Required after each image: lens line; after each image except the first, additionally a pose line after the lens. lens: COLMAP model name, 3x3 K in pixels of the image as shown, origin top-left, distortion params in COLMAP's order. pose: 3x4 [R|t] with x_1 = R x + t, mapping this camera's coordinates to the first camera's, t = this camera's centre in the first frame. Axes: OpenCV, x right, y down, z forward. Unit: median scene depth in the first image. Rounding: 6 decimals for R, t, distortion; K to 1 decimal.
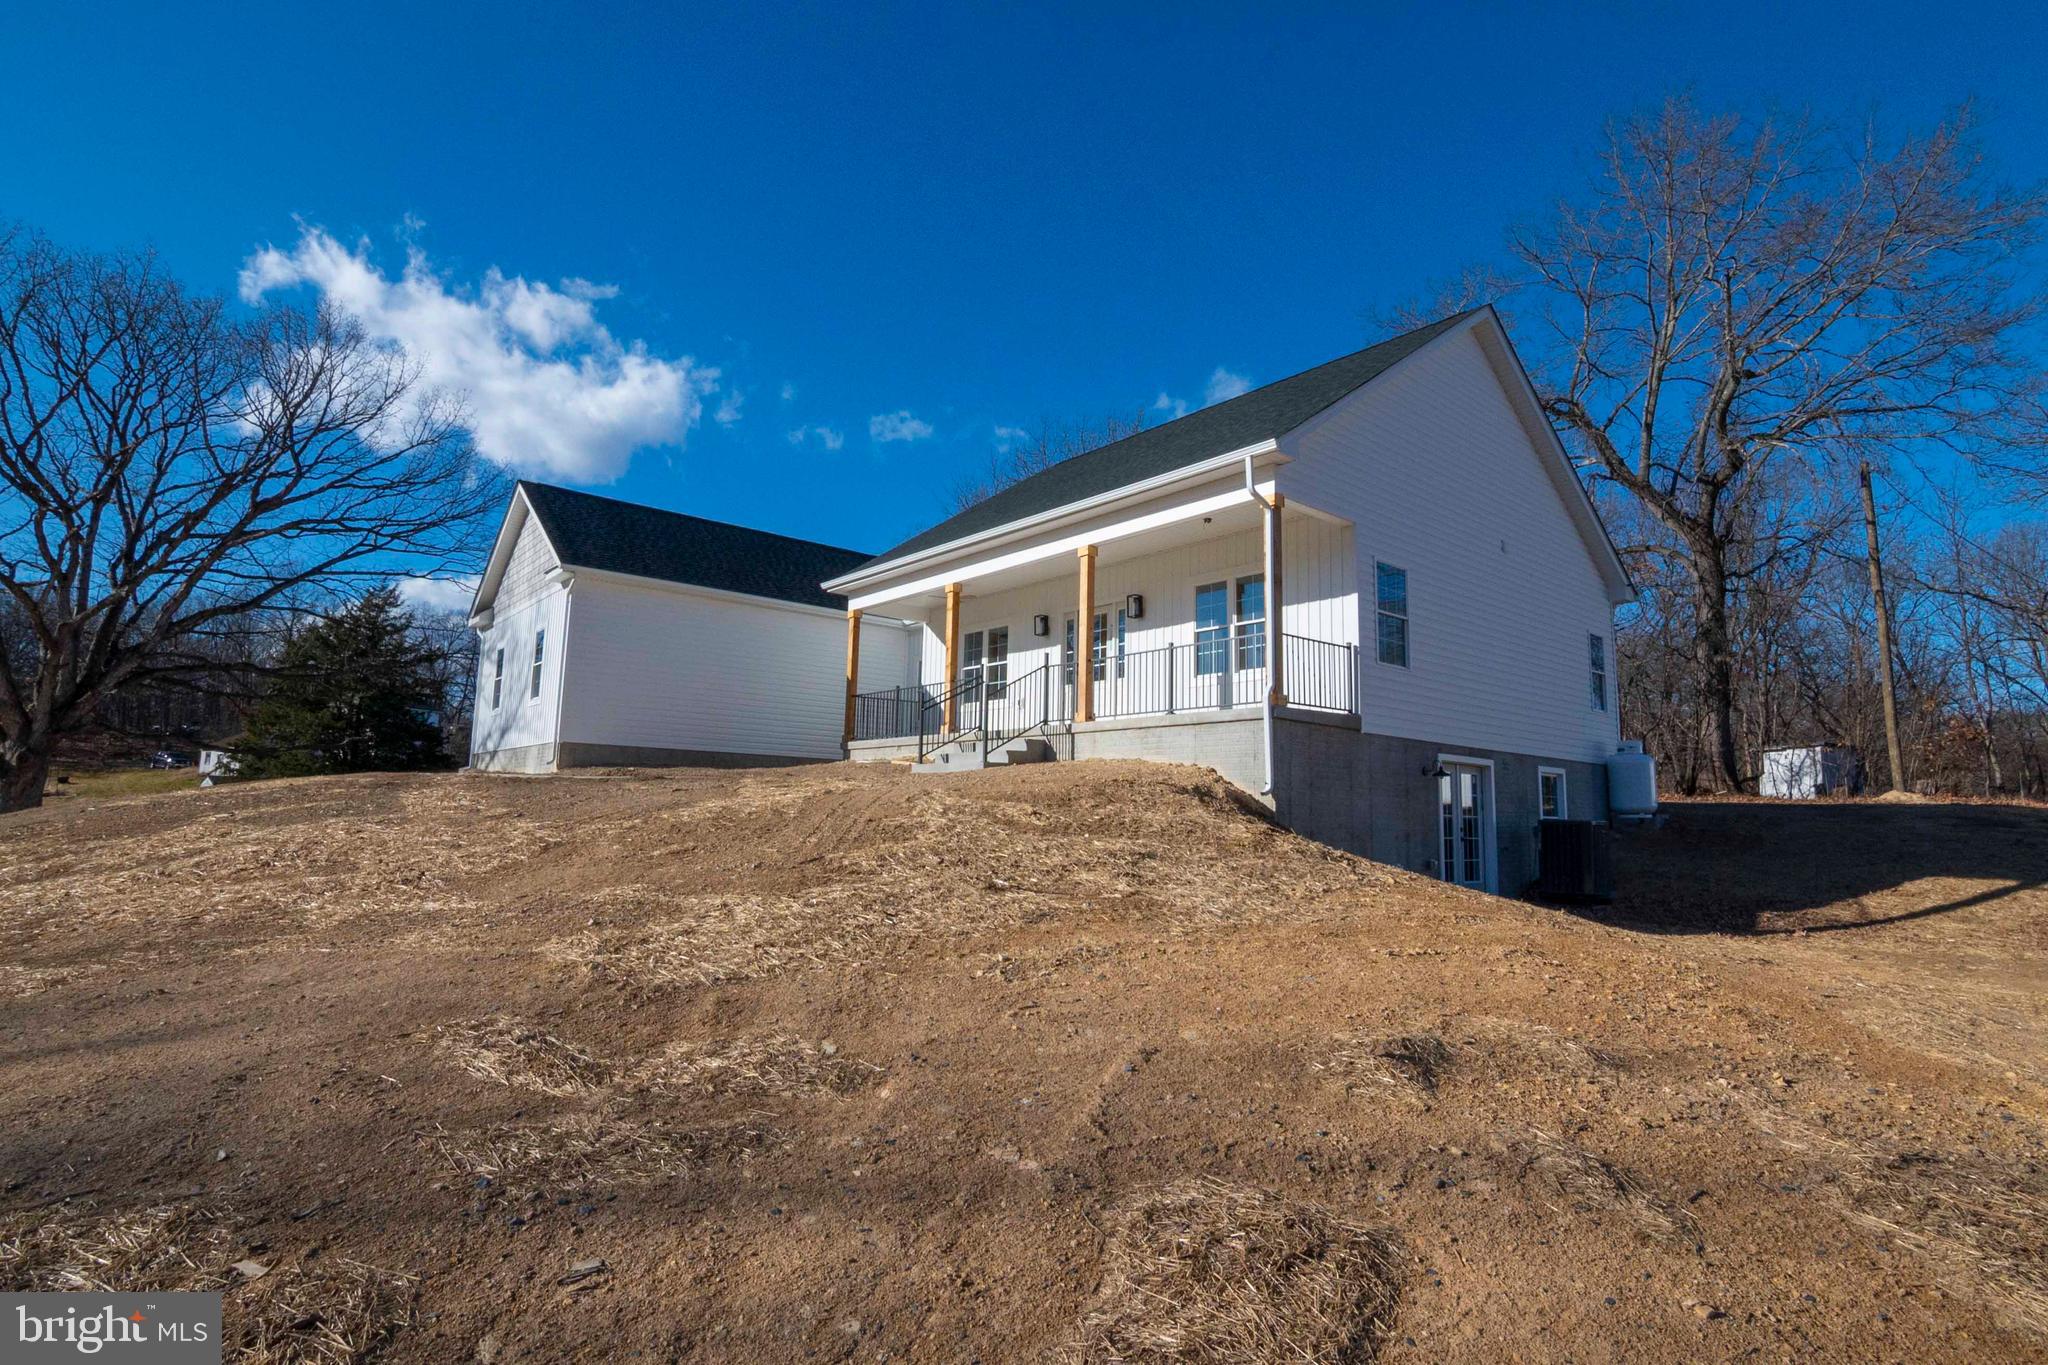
lens RADIAL K [[1010.4, 0, 1013.9], [0, 1010.4, 689.0], [0, 0, 1]] dist [-0.029945, 0.010180]
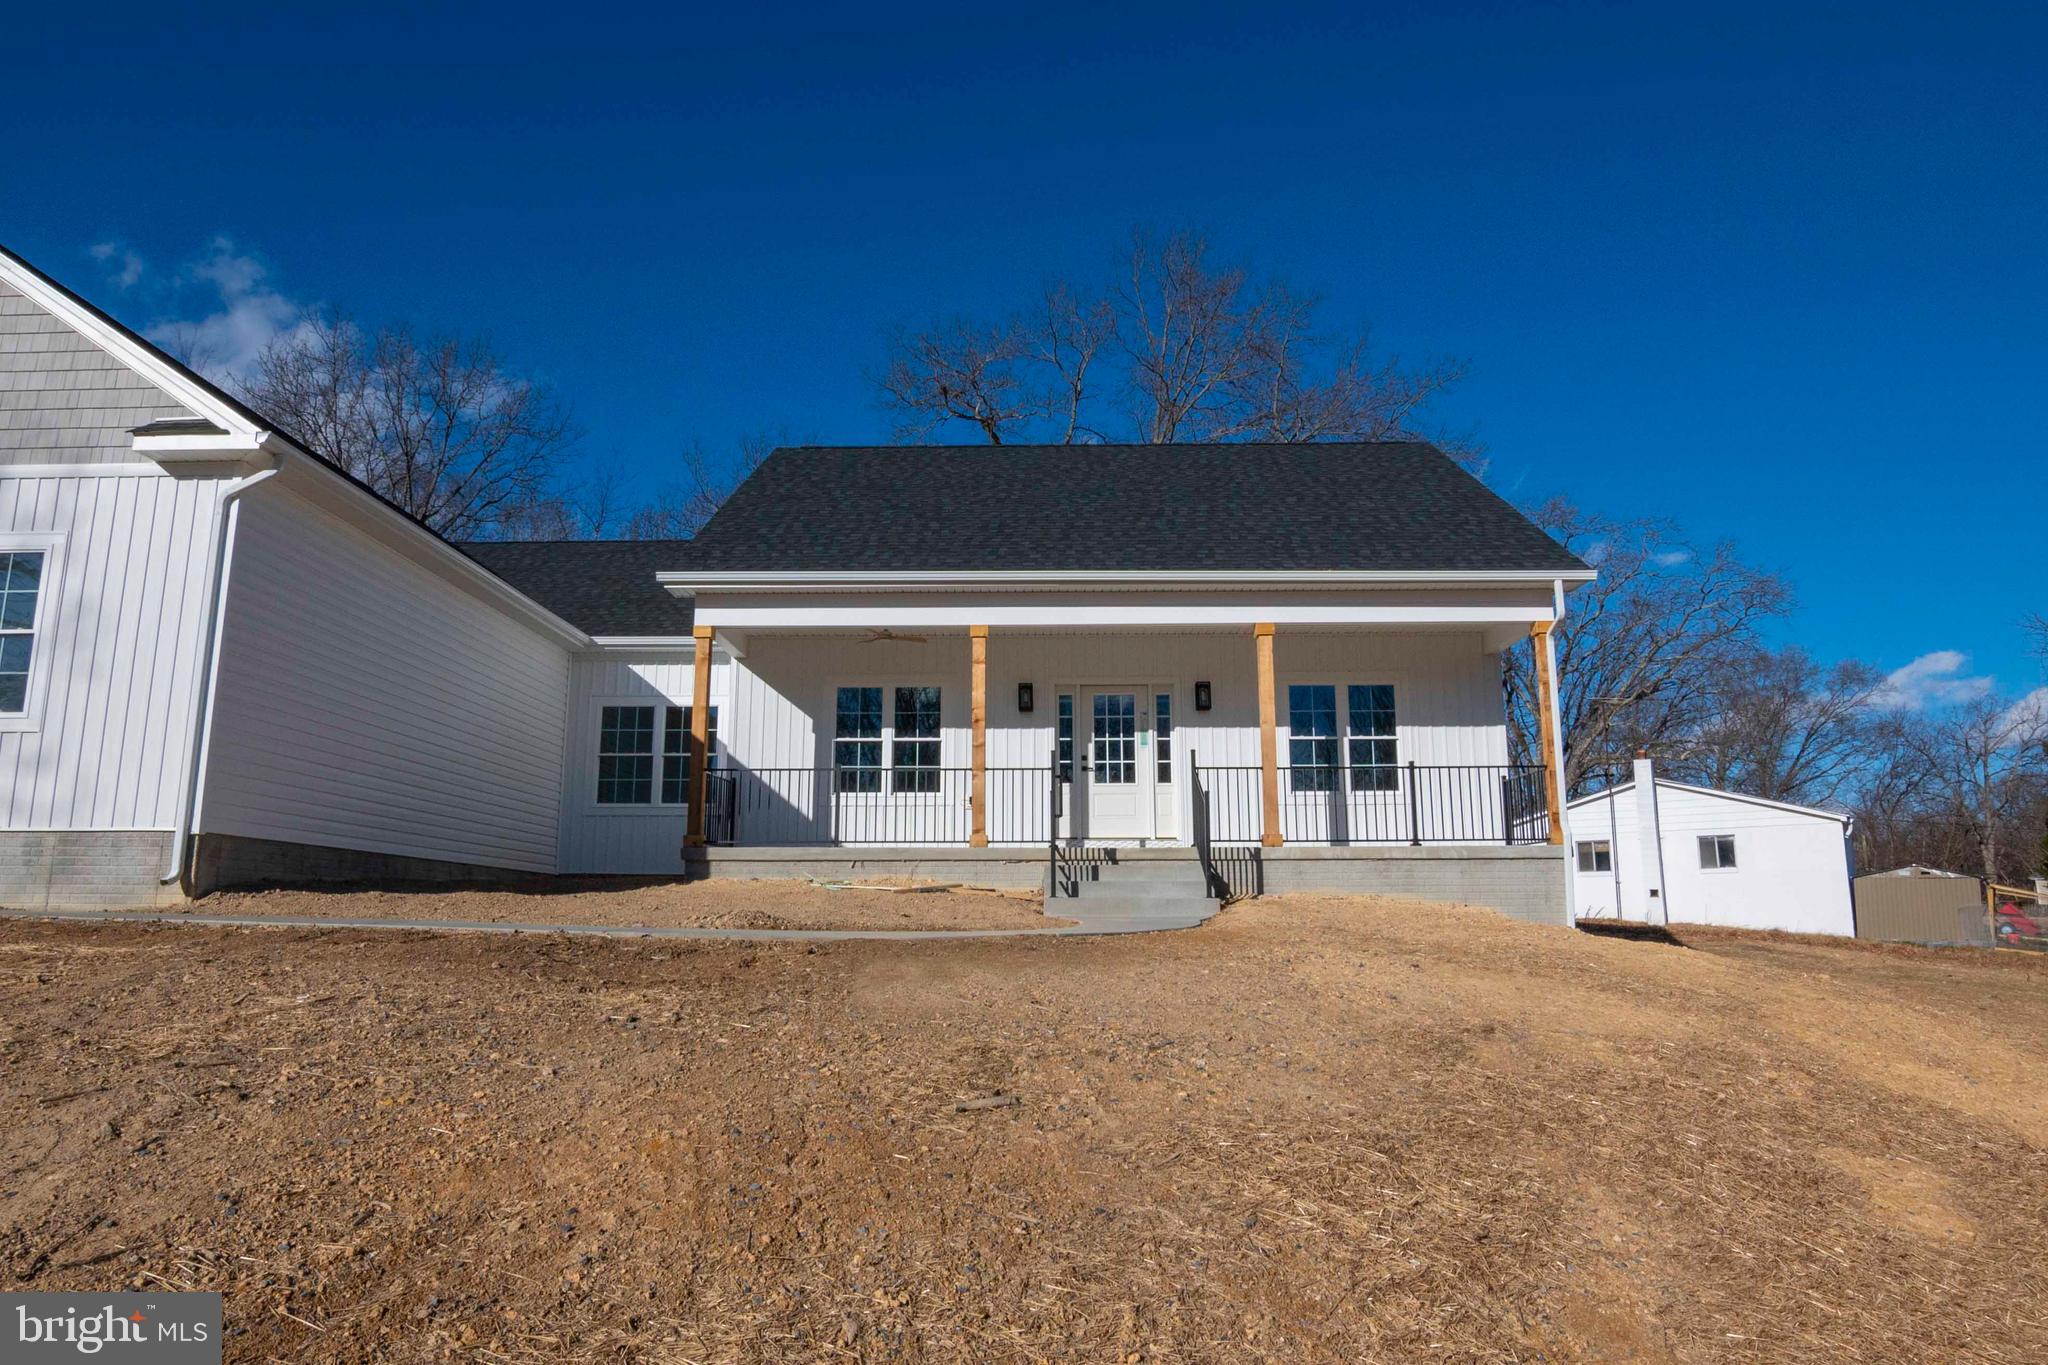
lens RADIAL K [[1280.4, 0, 1016.3], [0, 1280.4, 684.8], [0, 0, 1]] dist [-0.029357, 0.005210]
pose [[0.656234, 0.119076, 0.745103, -0.690596], [-0.079075, 0.992885, -0.089032, 0.010673], [-0.750403, -0.000493, 0.660981, 0.416999]]
